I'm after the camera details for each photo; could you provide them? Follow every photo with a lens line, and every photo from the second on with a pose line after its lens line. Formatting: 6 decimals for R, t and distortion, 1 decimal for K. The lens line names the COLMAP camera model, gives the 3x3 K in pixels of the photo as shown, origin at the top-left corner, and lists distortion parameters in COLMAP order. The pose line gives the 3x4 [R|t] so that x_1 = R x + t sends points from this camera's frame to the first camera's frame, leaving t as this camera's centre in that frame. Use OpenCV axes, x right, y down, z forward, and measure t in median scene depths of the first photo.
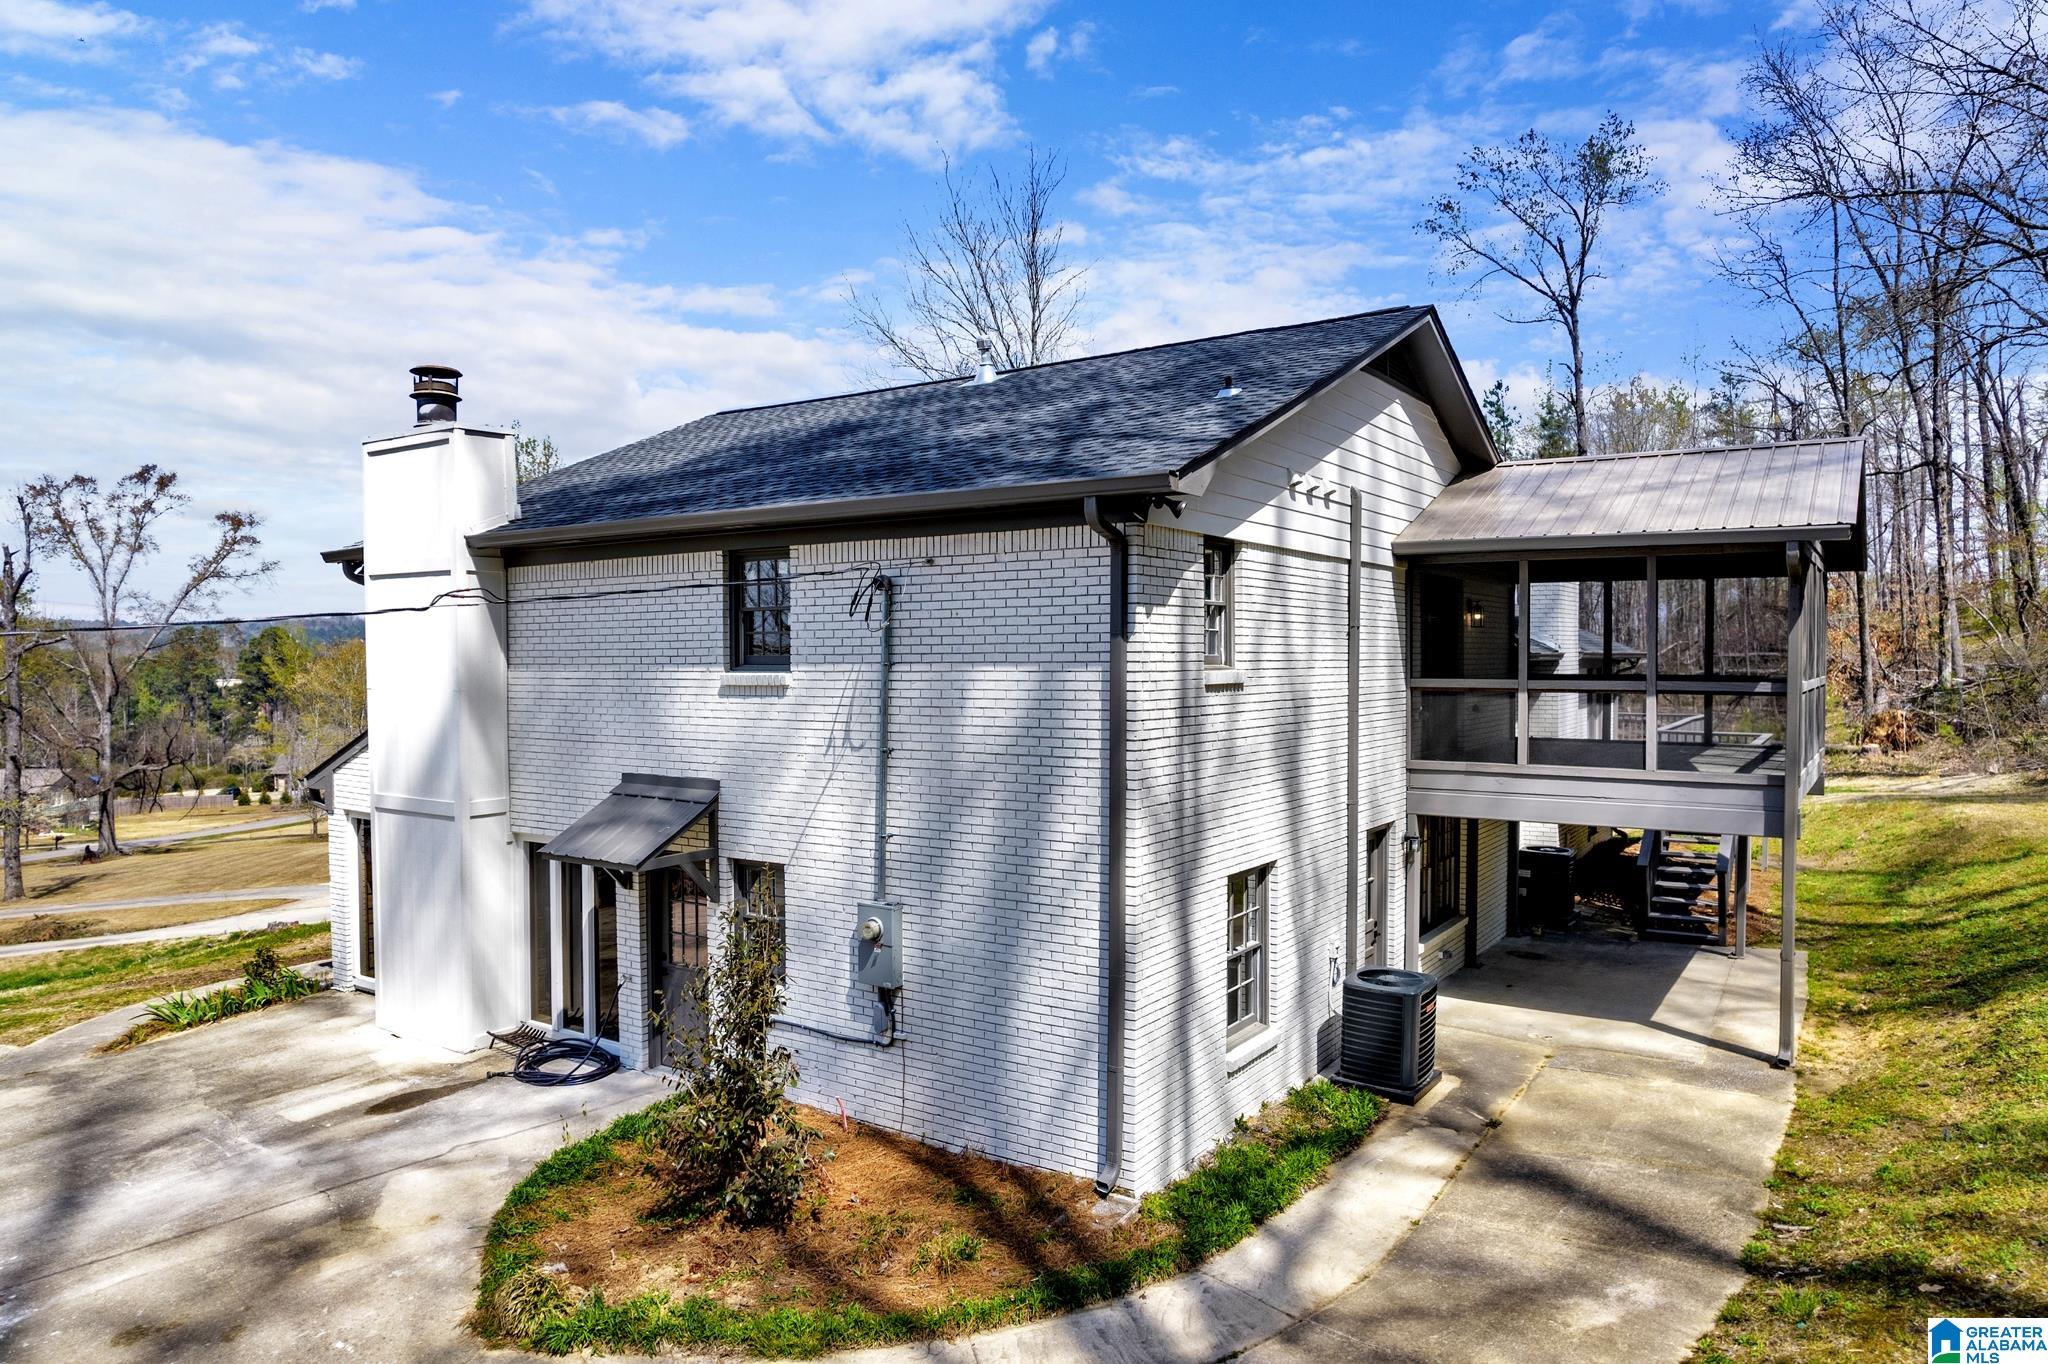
lens RADIAL K [[1265.0, 0, 1014.9], [0, 1265.0, 685.1], [0, 0, 1]] dist [0.024910, 0.003585]
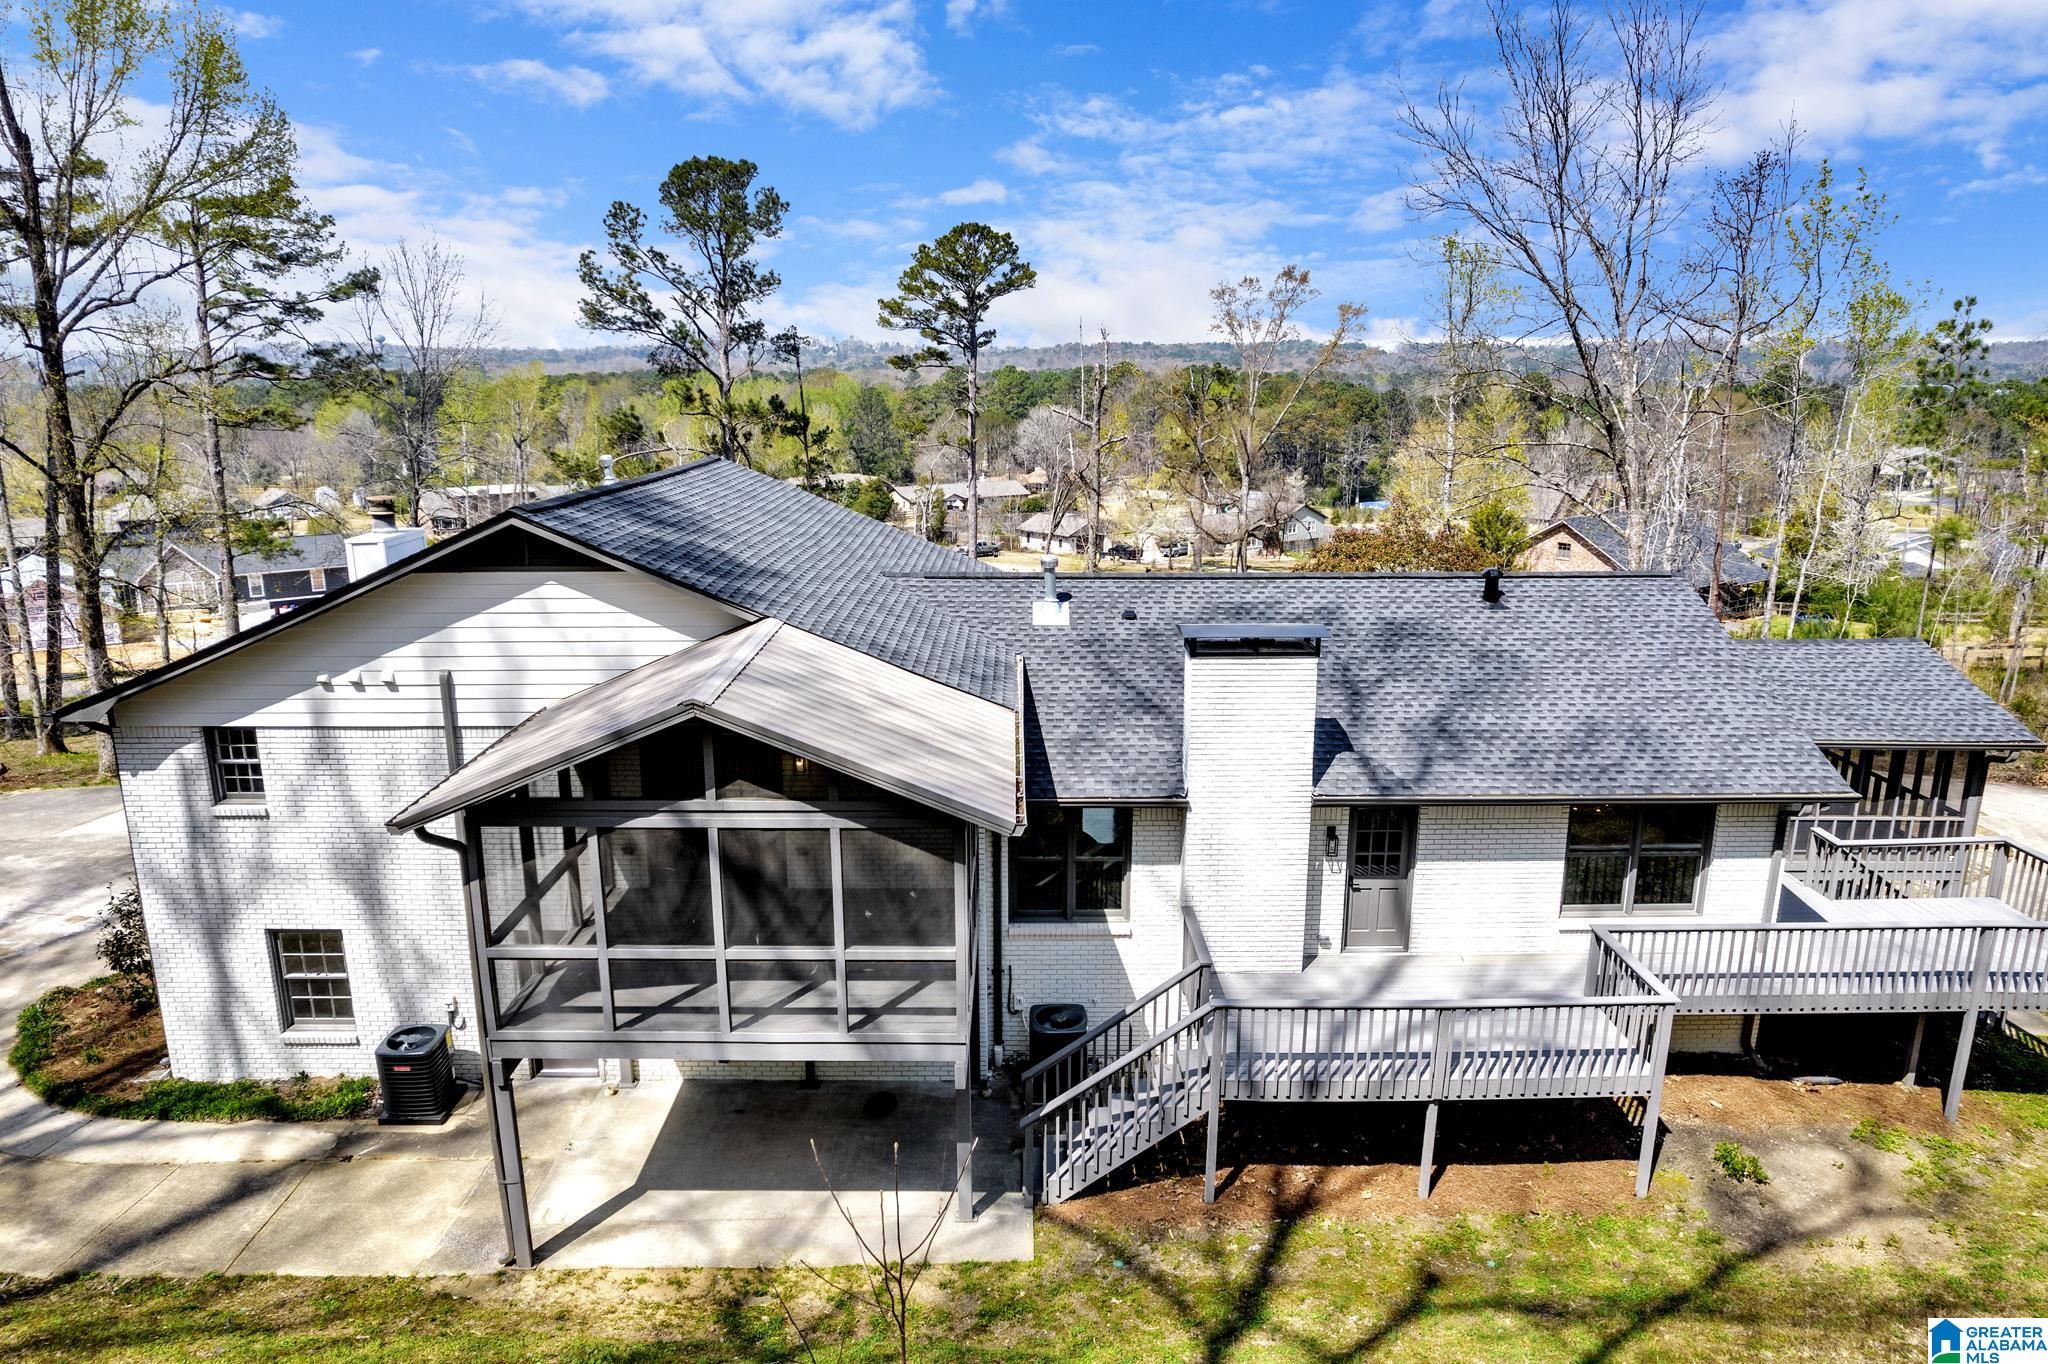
lens RADIAL K [[1265.0, 0, 1025.3], [0, 1265.0, 681.8], [0, 0, 1]] dist [0.024910, 0.003585]
pose [[0.540653, 0.200826, -0.816923, 1.844348], [-0.011331, 0.972738, 0.231631, -0.510500], [0.841169, -0.115975, 0.528190, 0.954735]]
